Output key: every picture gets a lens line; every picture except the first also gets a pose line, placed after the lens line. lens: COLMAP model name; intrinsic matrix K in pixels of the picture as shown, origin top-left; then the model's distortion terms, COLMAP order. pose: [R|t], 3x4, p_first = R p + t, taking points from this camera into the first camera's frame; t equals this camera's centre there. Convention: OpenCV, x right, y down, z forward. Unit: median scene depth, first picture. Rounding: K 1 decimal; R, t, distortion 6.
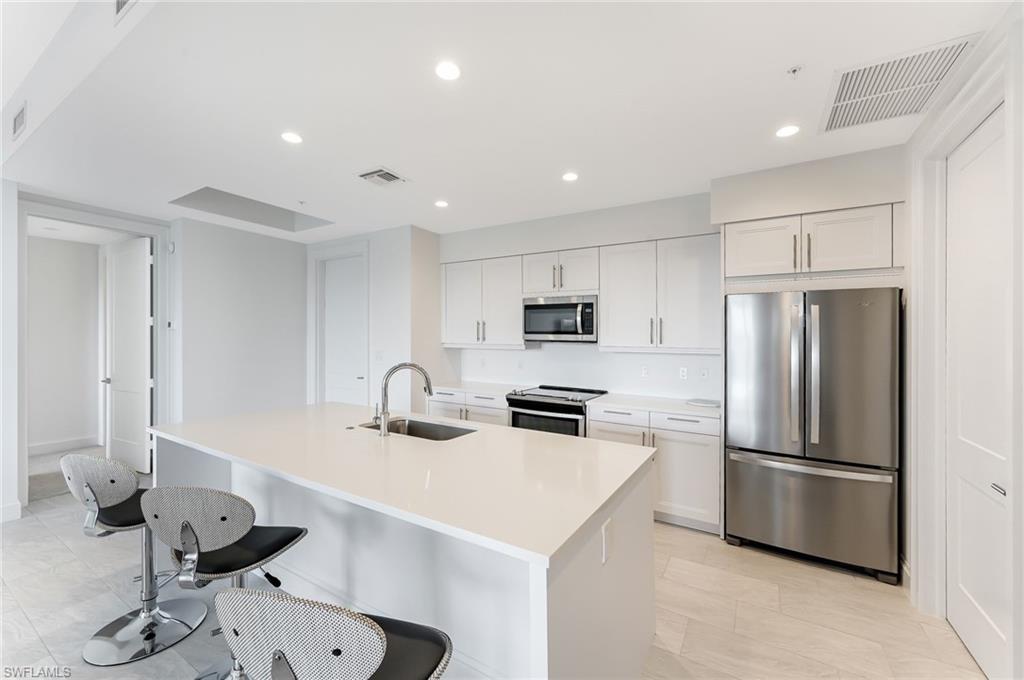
lens RADIAL K [[406.3, 0, 513.2], [0, 406.3, 341.7], [0, 0, 1]] dist [-0.000110, -0.000273]
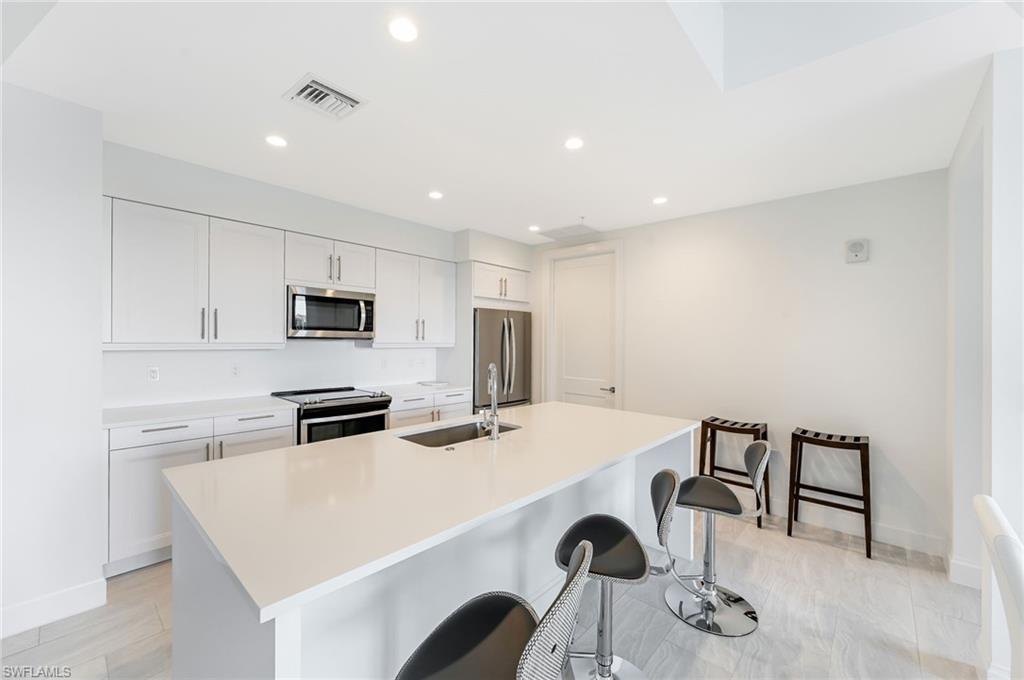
lens RADIAL K [[406.3, 0, 505.1], [0, 406.3, 338.7], [0, 0, 1]] dist [-0.000110, -0.000273]
pose [[0.199954, -0.009041, 0.979764, -0.743297], [-0.005266, 0.999933, 0.010302, -0.012451], [-0.979791, -0.007219, 0.199893, 0.458688]]
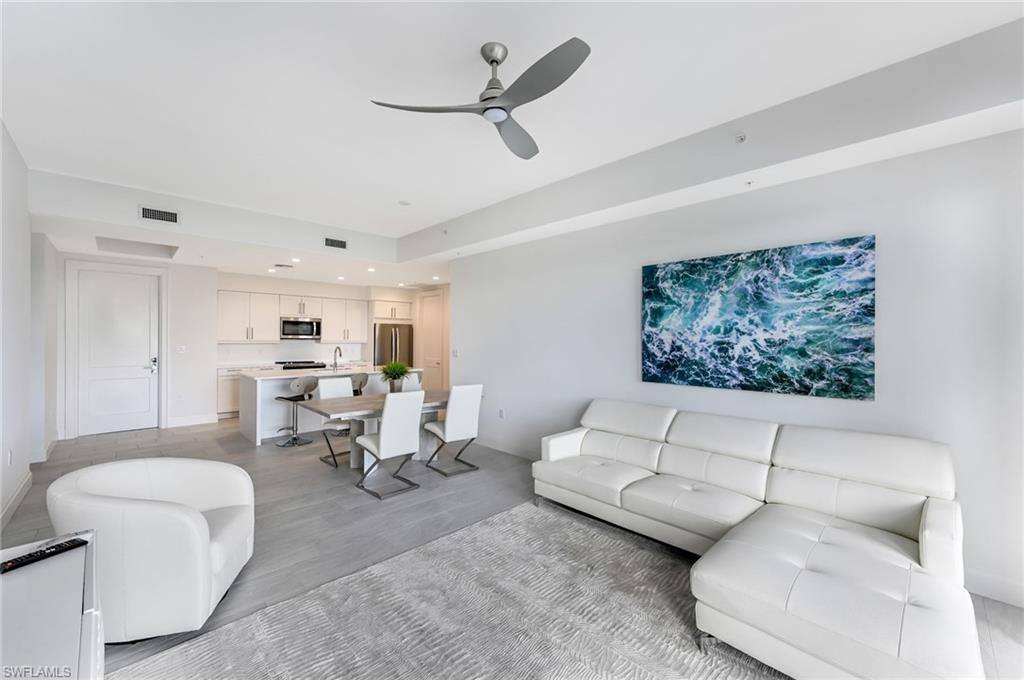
lens RADIAL K [[406.3, 0, 508.7], [0, 406.3, 342.1], [0, 0, 1]] dist [-0.000110, -0.000273]
pose [[0.258565, -0.014910, 0.965879, -1.729809], [0.003143, 0.999889, 0.014593, -0.011669], [-0.965989, -0.000738, 0.258583, -0.615300]]
